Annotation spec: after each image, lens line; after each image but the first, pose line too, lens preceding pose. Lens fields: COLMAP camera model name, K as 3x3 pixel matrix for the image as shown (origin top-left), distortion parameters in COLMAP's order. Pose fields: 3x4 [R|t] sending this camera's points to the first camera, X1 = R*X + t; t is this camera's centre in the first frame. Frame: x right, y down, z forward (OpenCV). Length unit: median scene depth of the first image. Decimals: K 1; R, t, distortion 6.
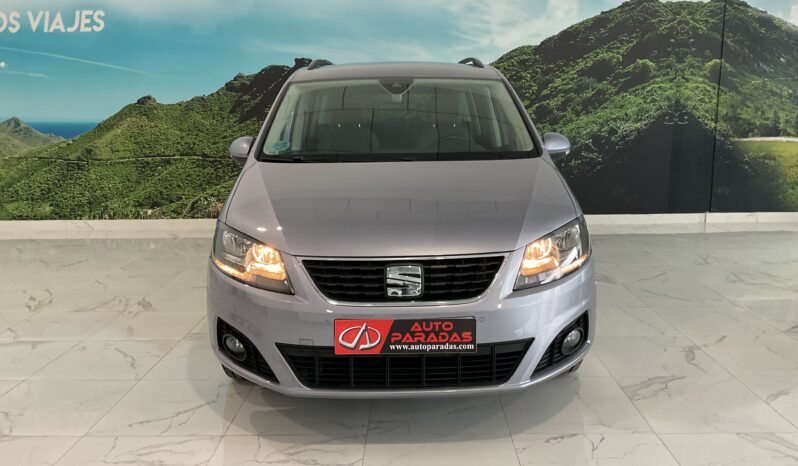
lens RADIAL K [[657.0, 0, 397.3], [0, 657.0, 234.1], [0, 0, 1]] dist [0.062466, -0.105058]
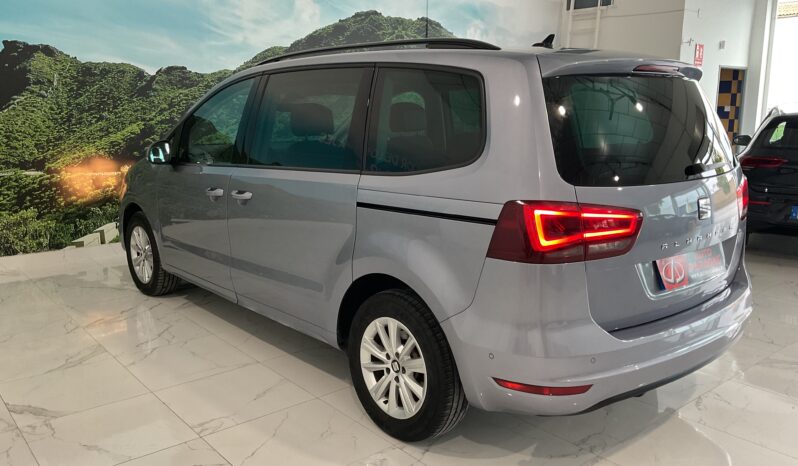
lens RADIAL K [[657.0, 0, 397.3], [0, 657.0, 234.1], [0, 0, 1]] dist [0.062466, -0.105058]
pose [[0.754994, -0.111203, 0.646234, -0.326104], [0.106199, 0.993241, 0.046844, -0.039151], [-0.647075, 0.033262, 0.761701, 0.159592]]
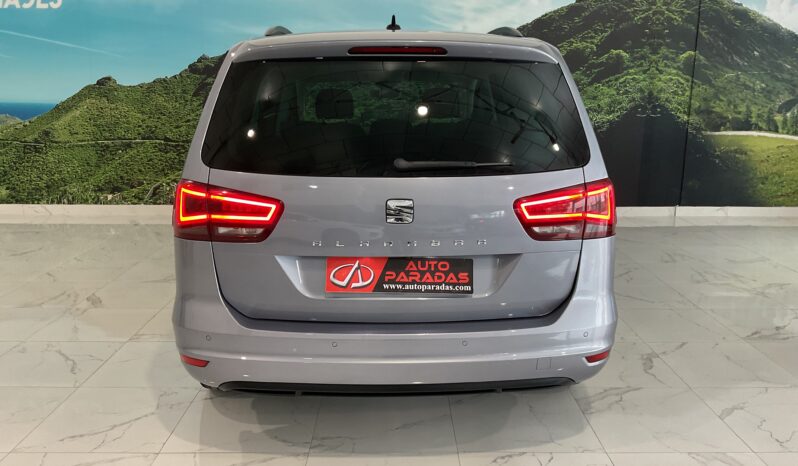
lens RADIAL K [[657.0, 0, 397.3], [0, 657.0, 234.1], [0, 0, 1]] dist [0.062466, -0.105058]
pose [[0.999474, 0.012918, 0.029758, 0.018946], [-0.013902, 0.999356, 0.033082, -0.018102], [-0.029311, -0.033478, 0.999010, 0.017620]]
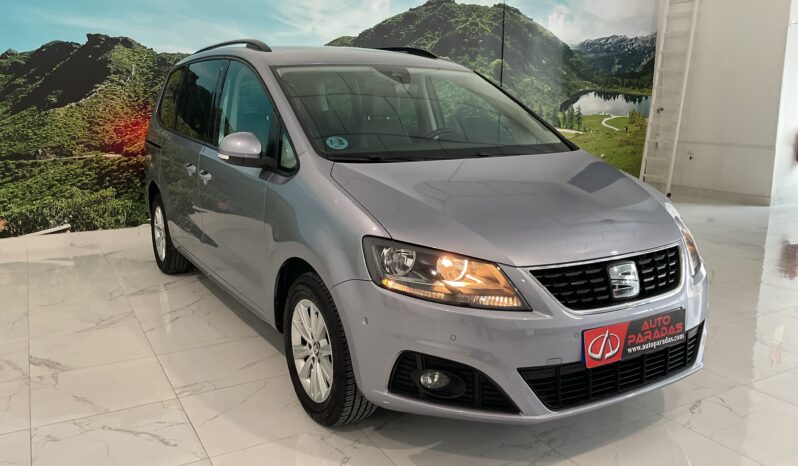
lens RADIAL K [[655.4, 0, 399.0], [0, 655.4, 233.0], [0, 0, 1]] dist [0.100534, -0.197593]
pose [[0.863373, -0.087435, 0.496933, -0.251203], [0.081341, 0.996108, 0.033943, -0.019418], [-0.497967, 0.011116, 0.867125, 0.107863]]
